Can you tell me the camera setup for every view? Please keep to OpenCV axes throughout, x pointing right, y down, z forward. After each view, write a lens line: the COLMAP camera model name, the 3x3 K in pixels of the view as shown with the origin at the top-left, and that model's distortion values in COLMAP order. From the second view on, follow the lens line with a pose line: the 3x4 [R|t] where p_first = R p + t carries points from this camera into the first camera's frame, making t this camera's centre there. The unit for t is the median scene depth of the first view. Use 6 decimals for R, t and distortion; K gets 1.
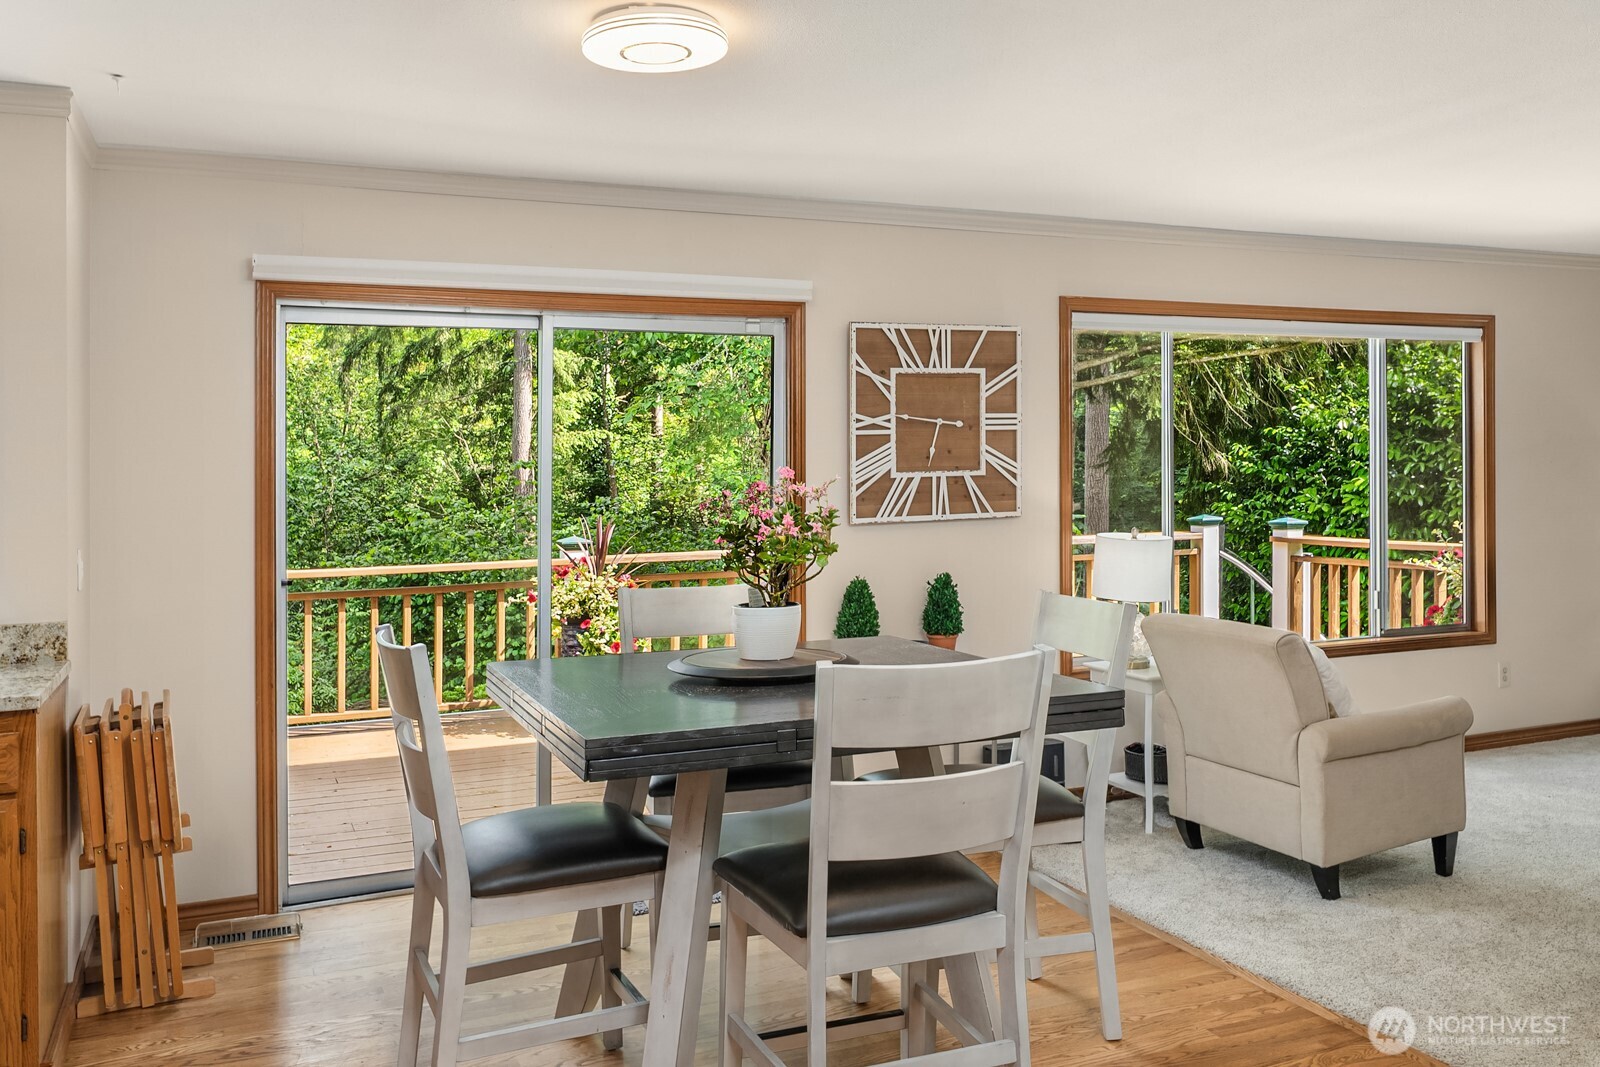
lens RADIAL K [[1328.1, 0, 801.7], [0, 1328.1, 488.1], [0, 0, 1]] dist [-0.006925, -0.004163]
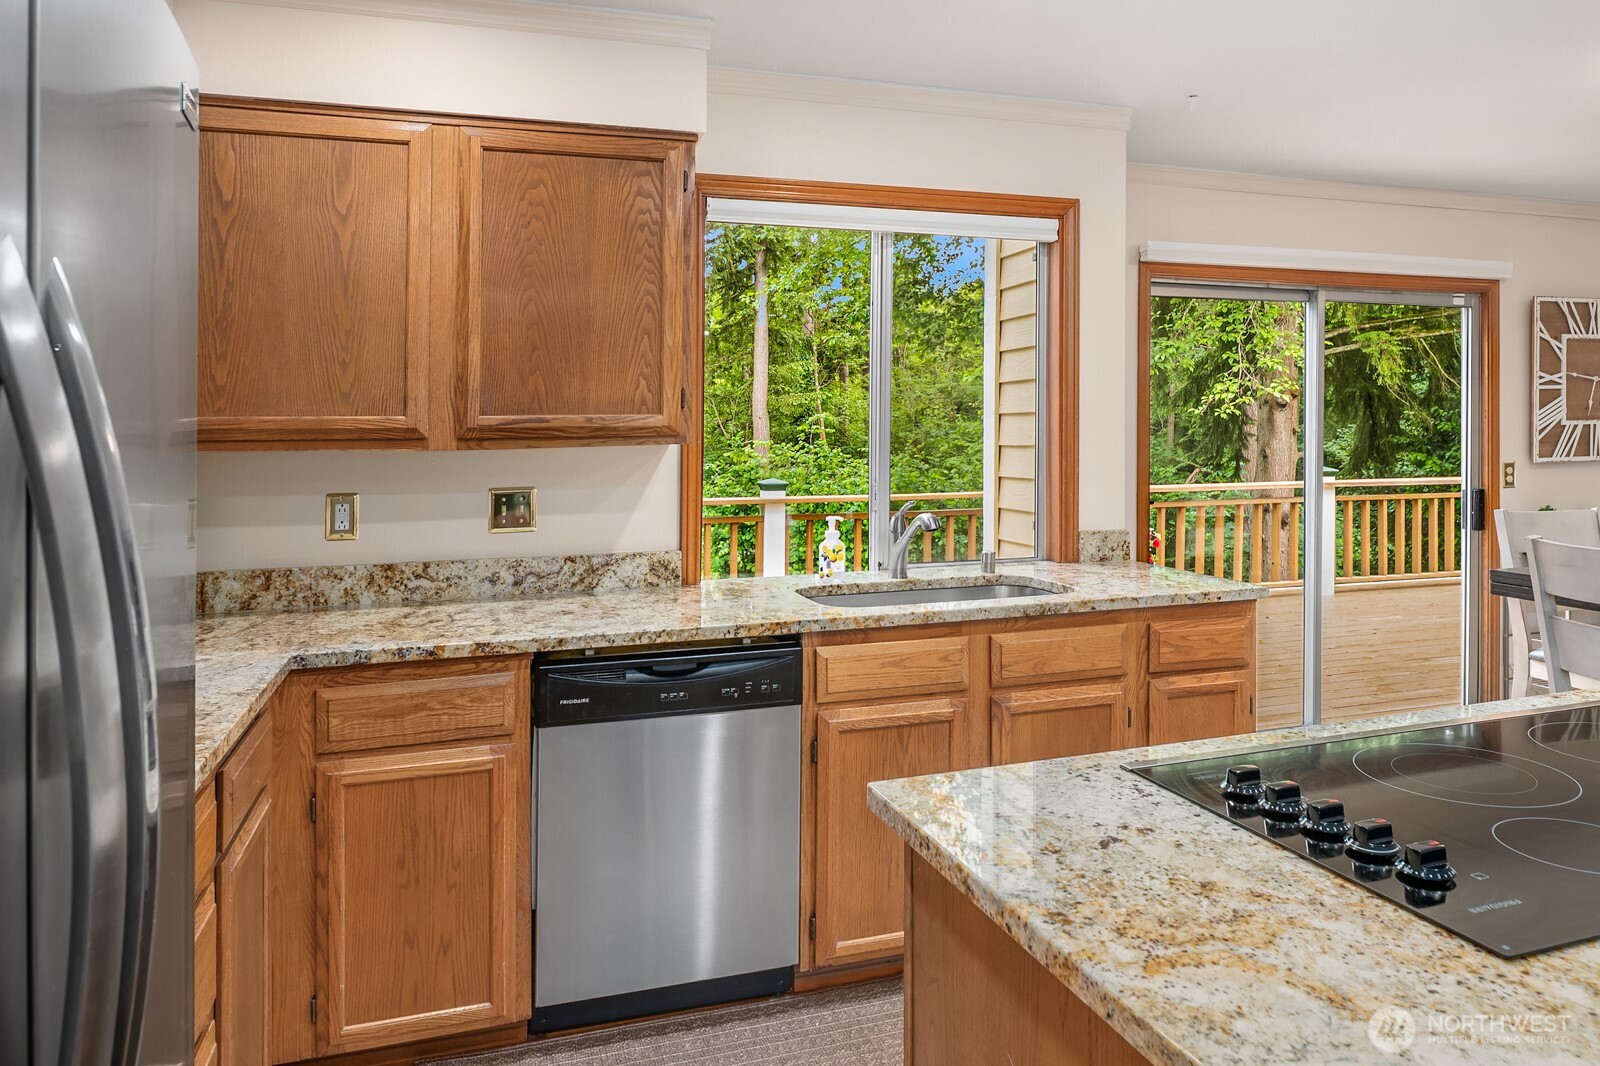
lens RADIAL K [[1042.4, 0, 800.2], [0, 1042.4, 424.3], [0, 0, 1]] dist [-0.000017, -0.004055]
pose [[0.994680, 0.010158, -0.102507, -0.523203], [-0.011542, 0.999850, -0.012918, 0.011843], [0.102360, 0.014033, 0.994648, -0.013753]]
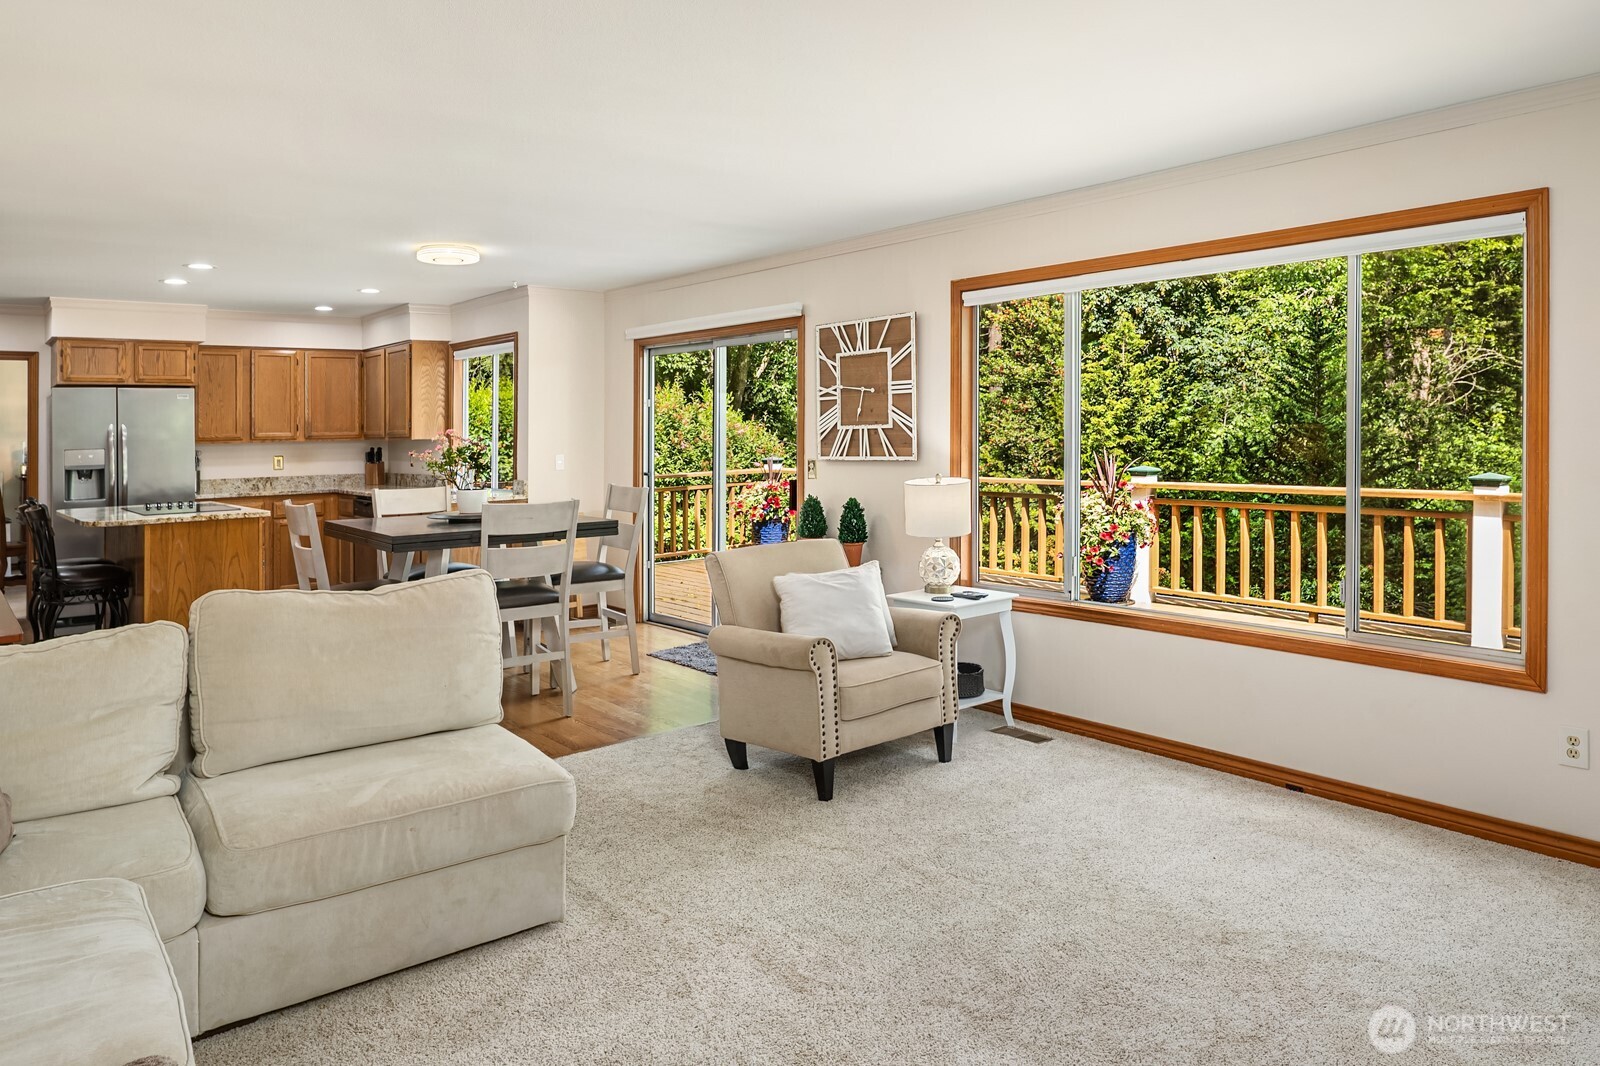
lens RADIAL K [[1042.4, 0, 800.2], [0, 1042.4, 424.3], [0, 0, 1]] dist [-0.000017, -0.004055]
pose [[0.282960, 0.010291, -0.959076, 1.142530], [0.002276, 0.999932, 0.011402, -0.026291], [0.959129, -0.005410, 0.282918, 0.636001]]
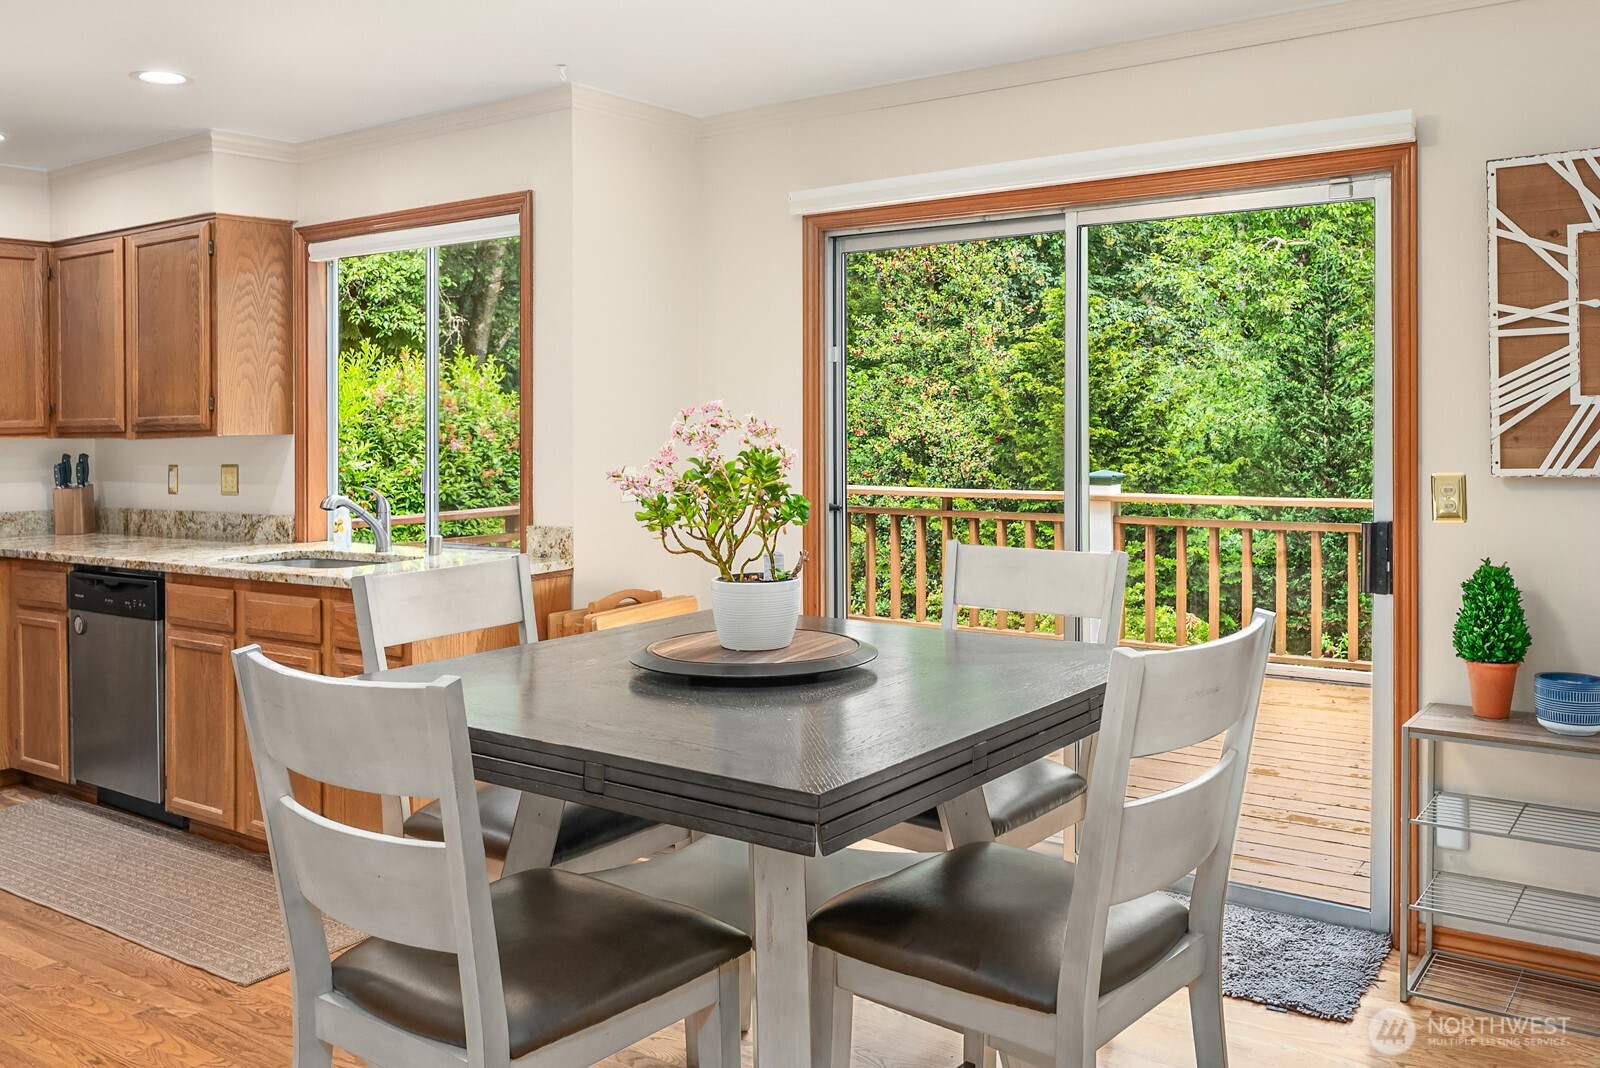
lens RADIAL K [[1351.2, 0, 848.9], [0, 1351.2, 406.7], [0, 0, 1]] dist [0.000671, -0.004307]
pose [[0.523532, 0.004073, -0.851996, 0.421878], [0.000112, 0.999988, 0.004849, -0.009847], [0.852006, -0.002634, 0.523526, 0.390164]]
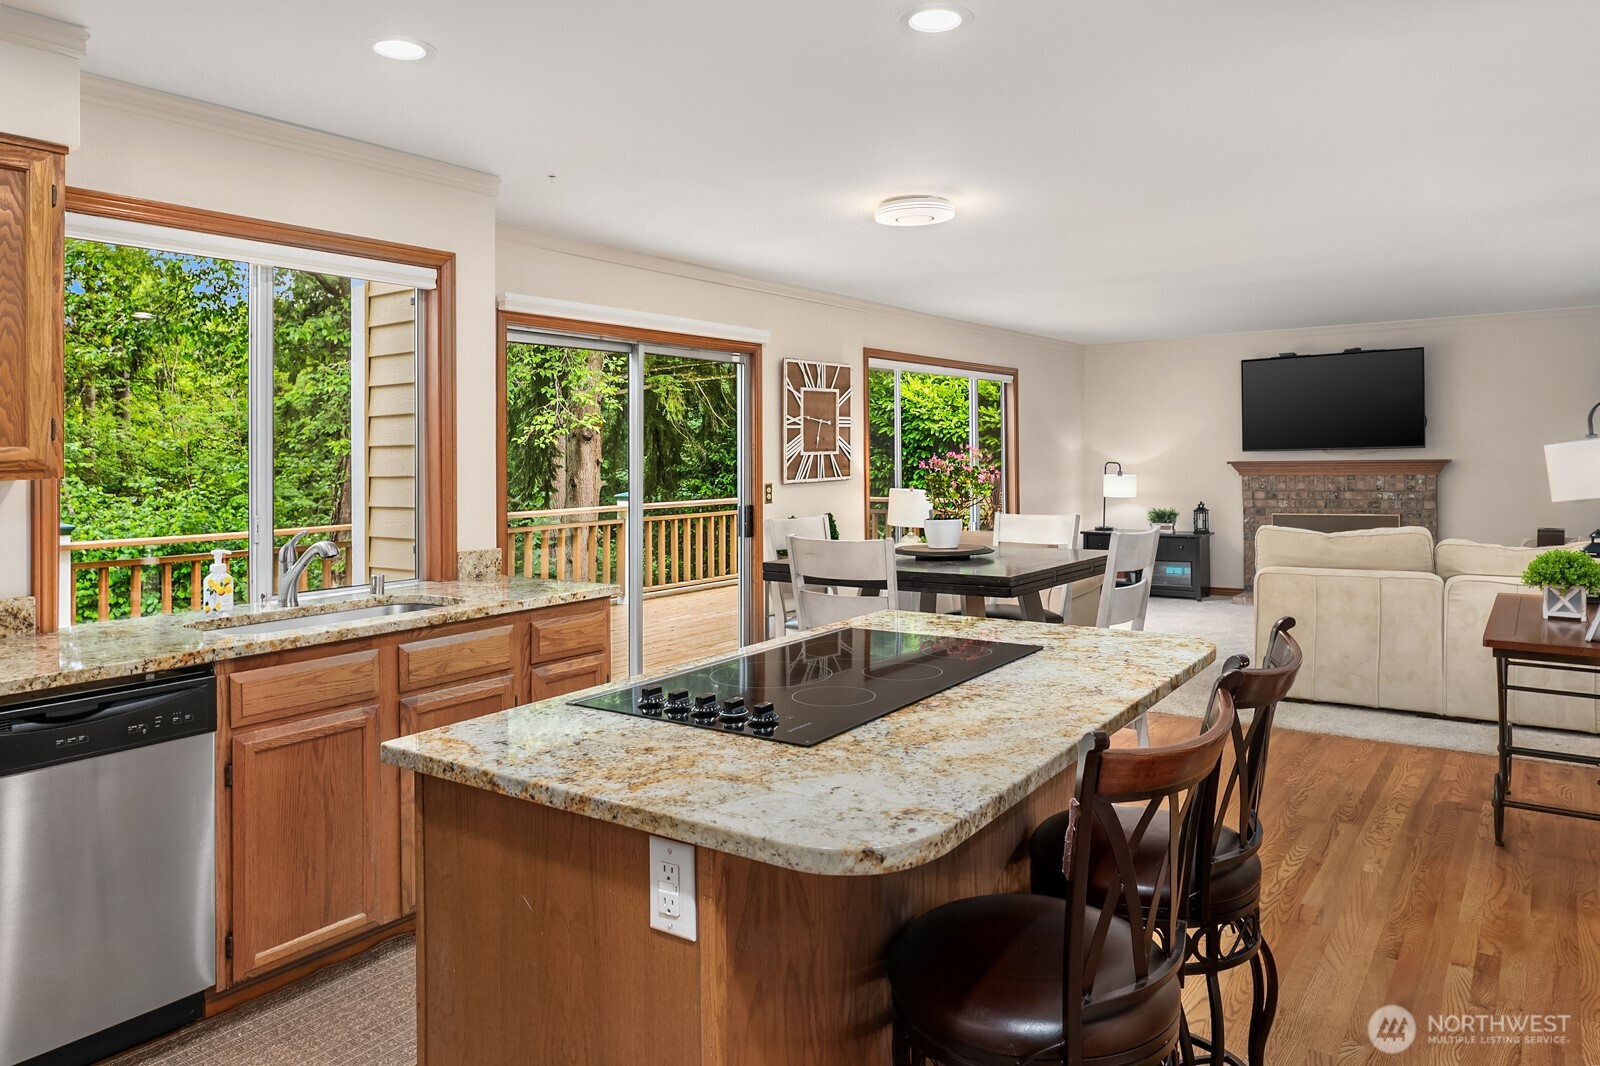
lens RADIAL K [[1056.5, 0, 803.0], [0, 1056.5, 460.4], [0, 0, 1]] dist [-0.003437, -0.001140]
pose [[0.857611, 0.003775, 0.514284, -0.589567], [0.002928, 0.999921, -0.012221, 0.014264], [-0.514290, 0.011987, 0.857533, -0.103502]]
